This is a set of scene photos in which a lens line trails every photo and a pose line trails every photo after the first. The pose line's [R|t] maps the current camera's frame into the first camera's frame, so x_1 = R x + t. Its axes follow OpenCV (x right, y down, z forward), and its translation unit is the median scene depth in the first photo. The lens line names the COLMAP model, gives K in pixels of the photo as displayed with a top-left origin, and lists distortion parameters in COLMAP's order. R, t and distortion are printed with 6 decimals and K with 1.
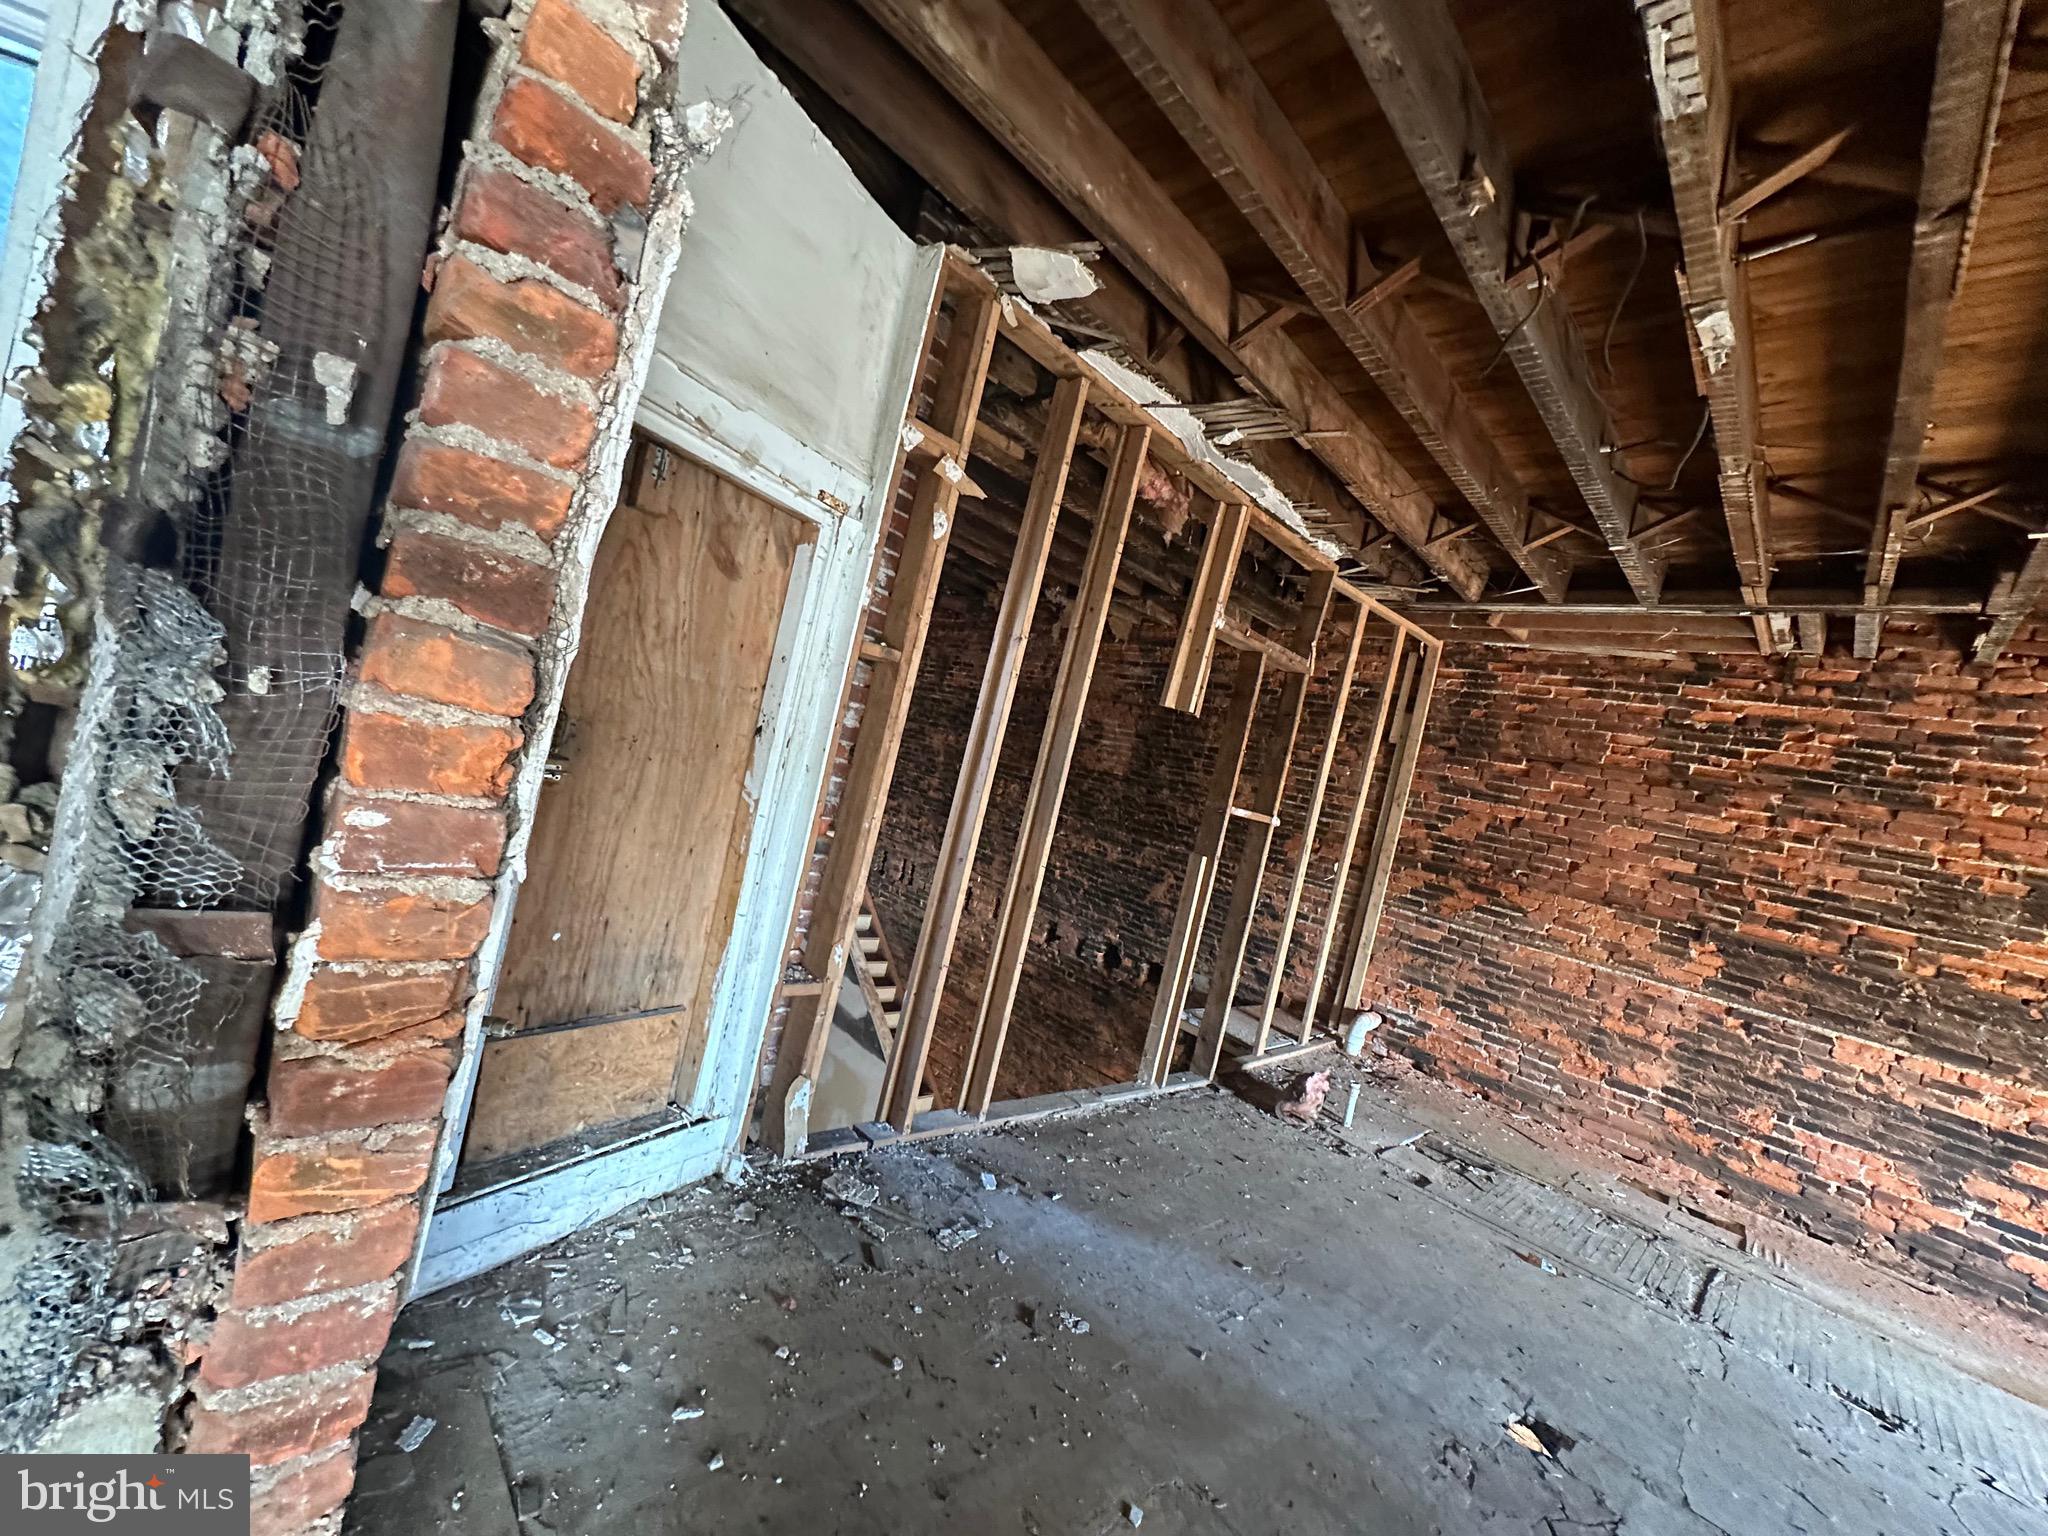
lens RADIAL K [[812.8, 0, 1032.8], [0, 812.8, 783.5], [0, 0, 1]] dist [0.005601, -0.000367]
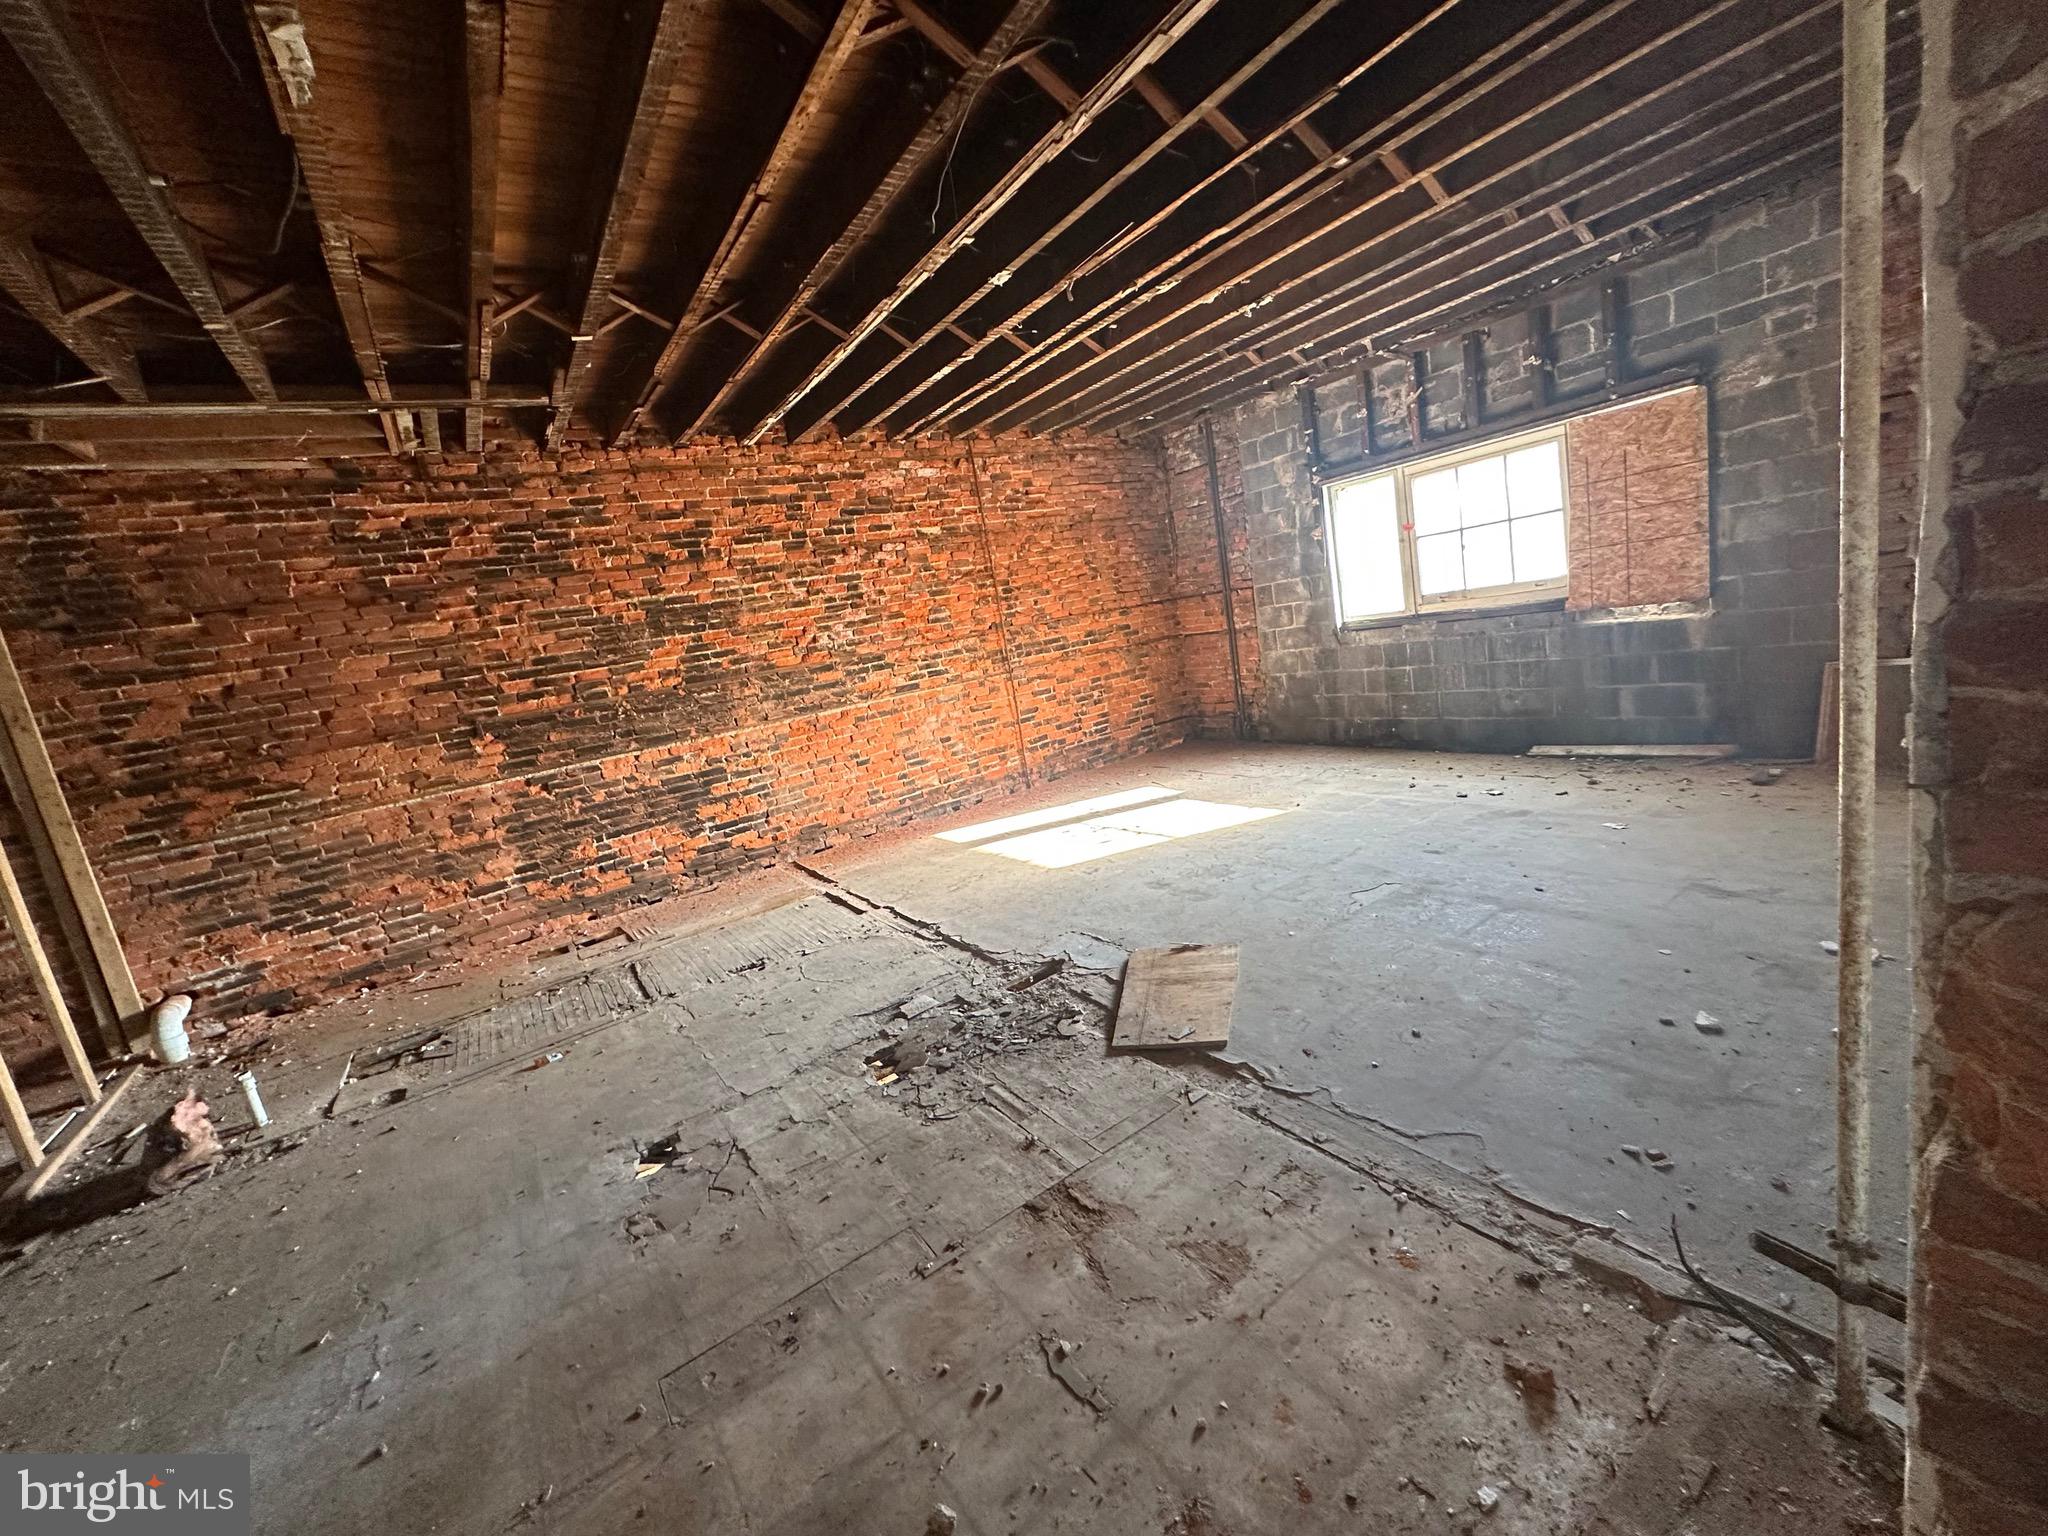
lens RADIAL K [[812.8, 0, 1015.5], [0, 812.8, 764.7], [0, 0, 1]] dist [0.005601, -0.000367]
pose [[0.156633, -0.411530, 0.897836, -0.061398], [0.234855, 0.898501, 0.370863, -0.007129], [-0.959327, 0.152772, 0.237385, 0.079927]]
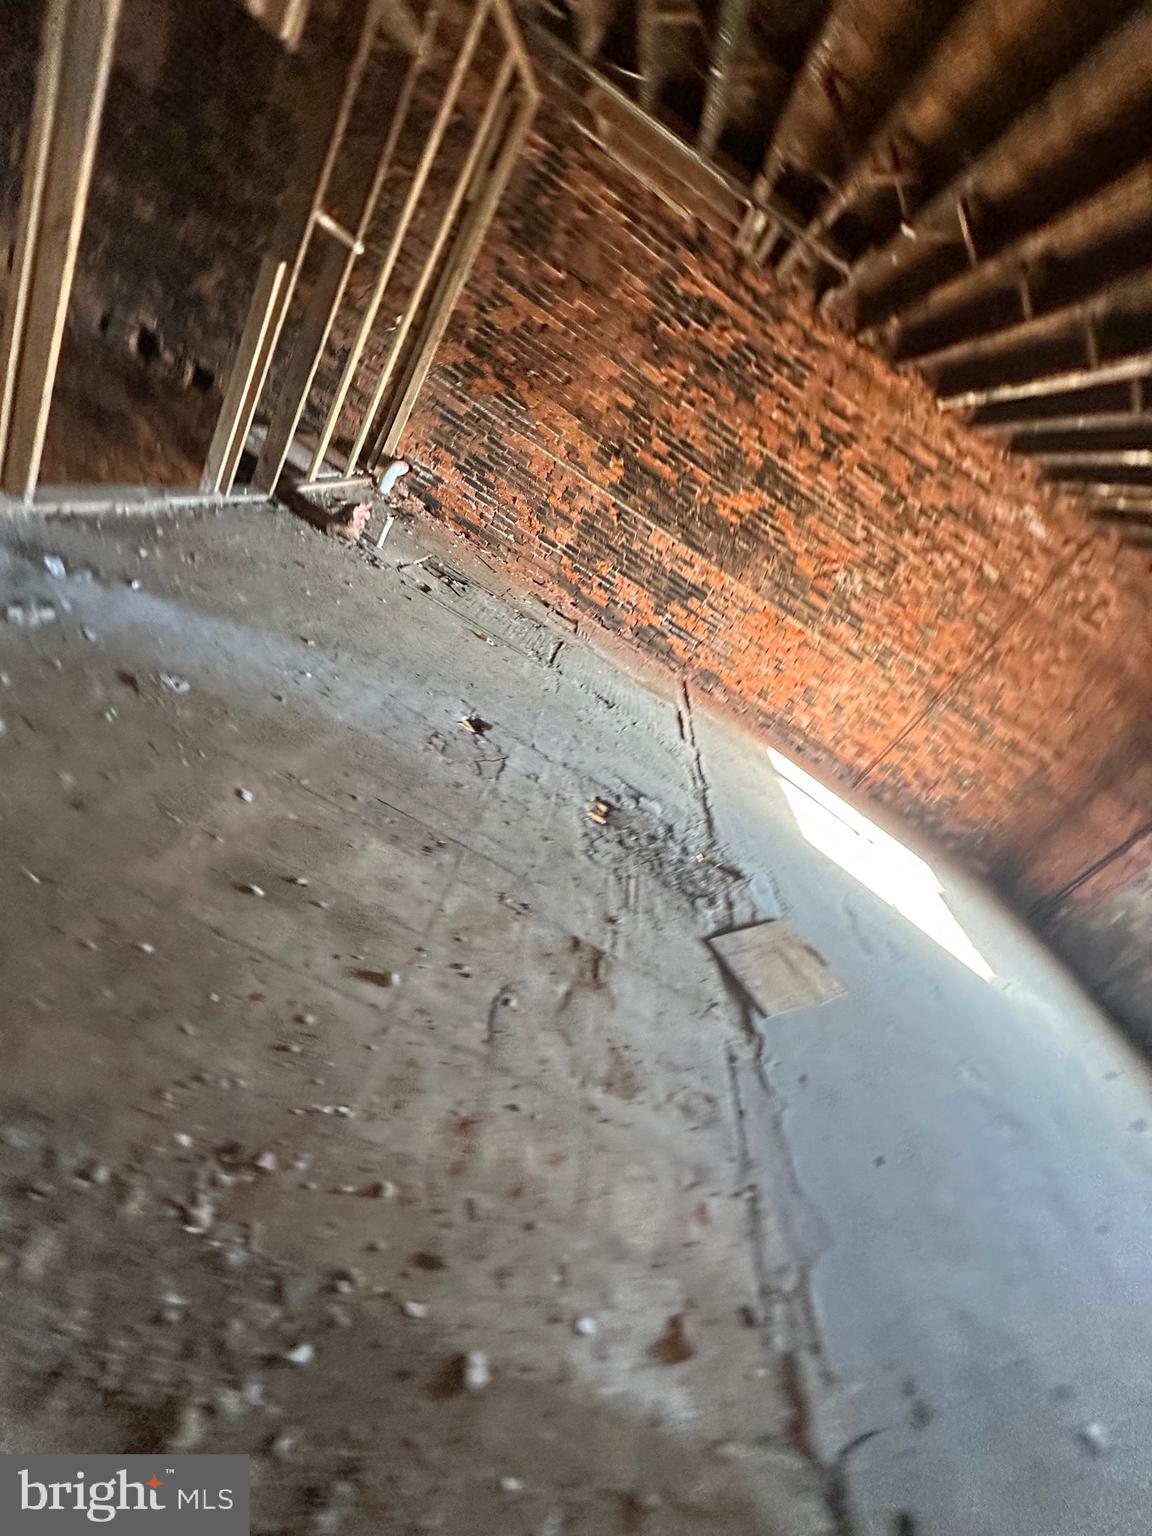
lens RADIAL K [[609.6, 0, 578.1], [0, 609.6, 760.4], [0, 0, 1]] dist [0.005601, -0.000367]
pose [[0.768885, -0.111183, 0.629646, -0.037539], [-0.345959, 0.755816, 0.555926, 0.012036], [-0.537706, -0.645275, 0.542671, 0.046865]]
